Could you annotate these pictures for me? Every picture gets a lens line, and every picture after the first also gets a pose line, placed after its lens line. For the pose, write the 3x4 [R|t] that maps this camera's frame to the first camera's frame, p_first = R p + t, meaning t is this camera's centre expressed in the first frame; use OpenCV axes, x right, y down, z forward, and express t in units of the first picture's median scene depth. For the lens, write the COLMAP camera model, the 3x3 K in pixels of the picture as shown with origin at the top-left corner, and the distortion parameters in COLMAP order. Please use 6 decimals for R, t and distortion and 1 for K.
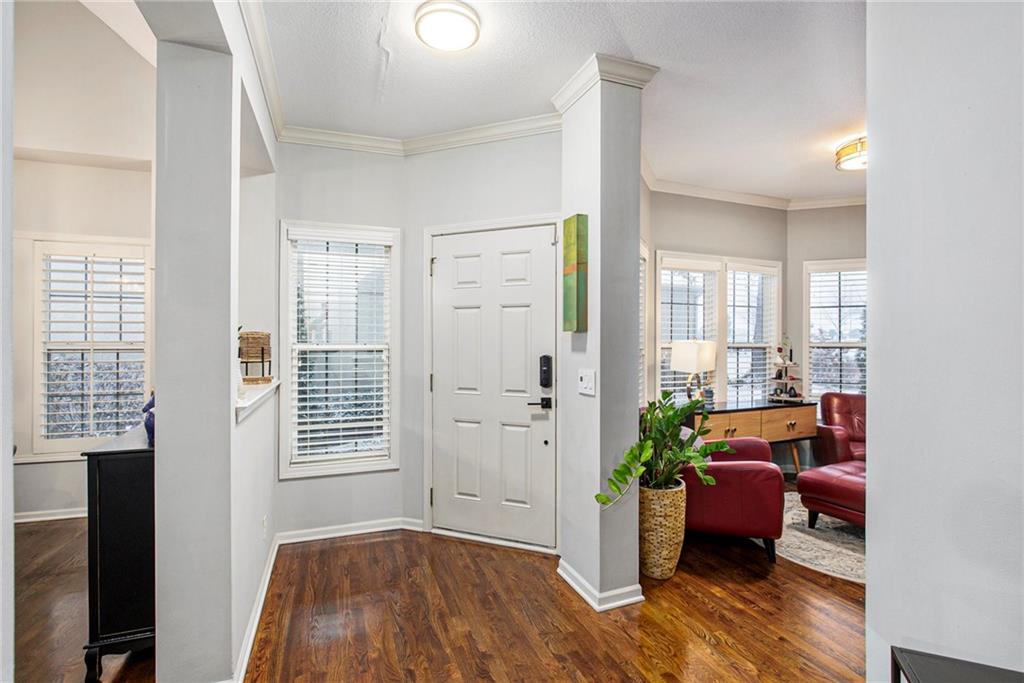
lens RADIAL K [[473.4, 0, 519.4], [0, 473.4, 343.2], [0, 0, 1]] dist [-0.027698, 0.000080]
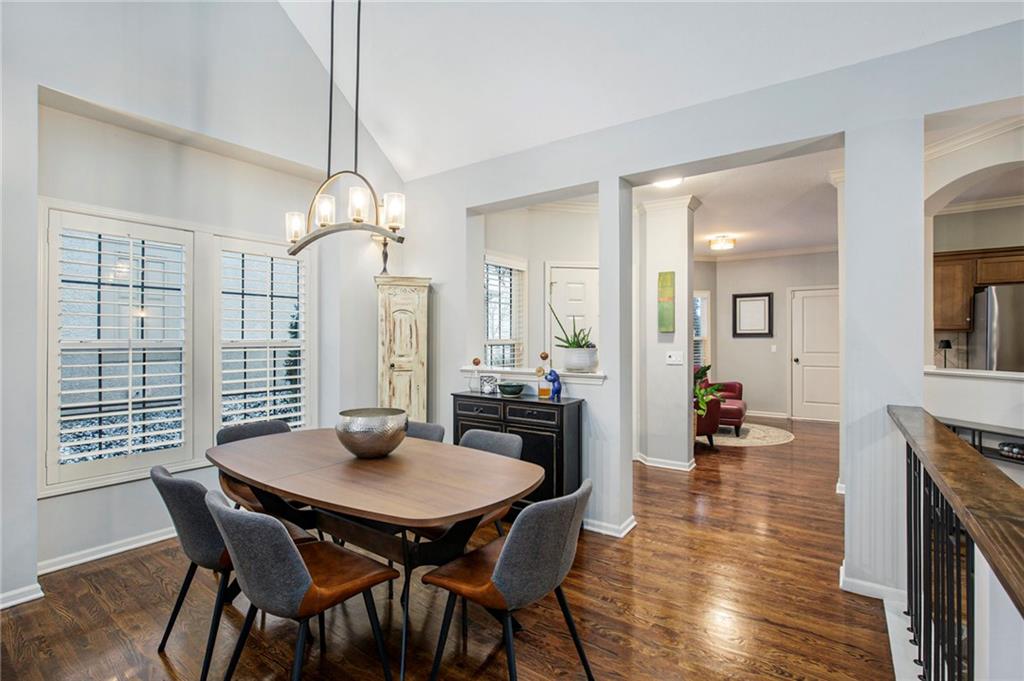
lens RADIAL K [[467.9, 0, 531.0], [0, 467.9, 340.3], [0, 0, 1]] dist [0.000069, 0.000072]
pose [[0.815405, -0.007233, 0.578846, -0.814055], [0.009501, 0.999954, -0.000888, 0.003857], [-0.578813, 0.006224, 0.815436, -0.127473]]
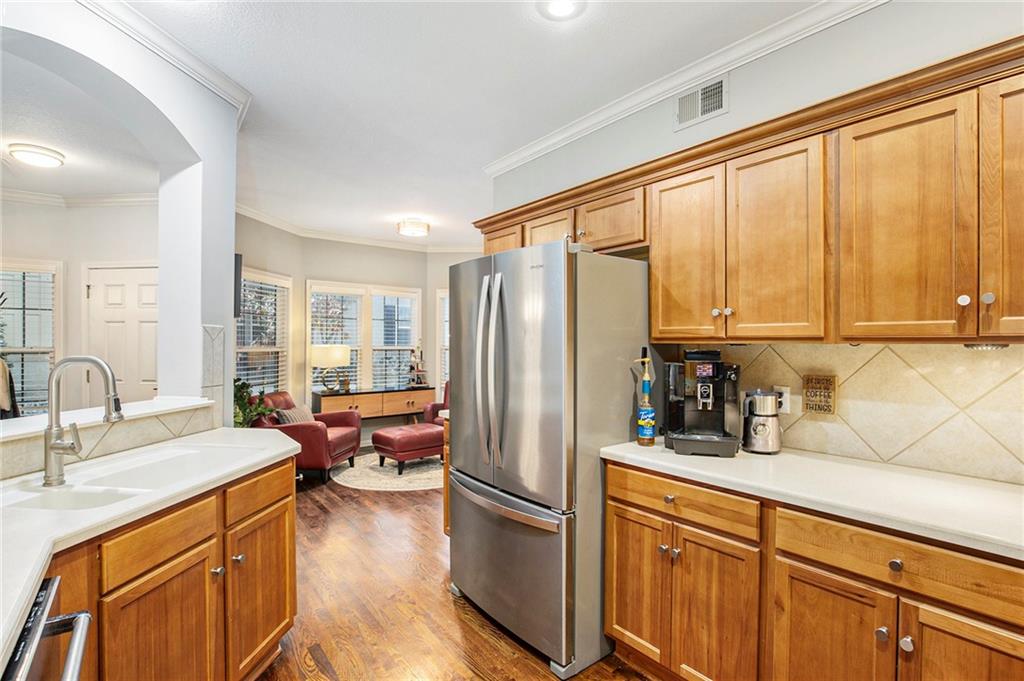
lens RADIAL K [[473.4, 0, 519.4], [0, 473.4, 342.2], [0, 0, 1]] dist [-0.027698, 0.000080]
pose [[0.952596, 0.003351, 0.304219, 0.440206], [-0.003179, 0.999994, -0.001062, -0.013460], [-0.304221, 0.000044, 0.952602, -0.476203]]
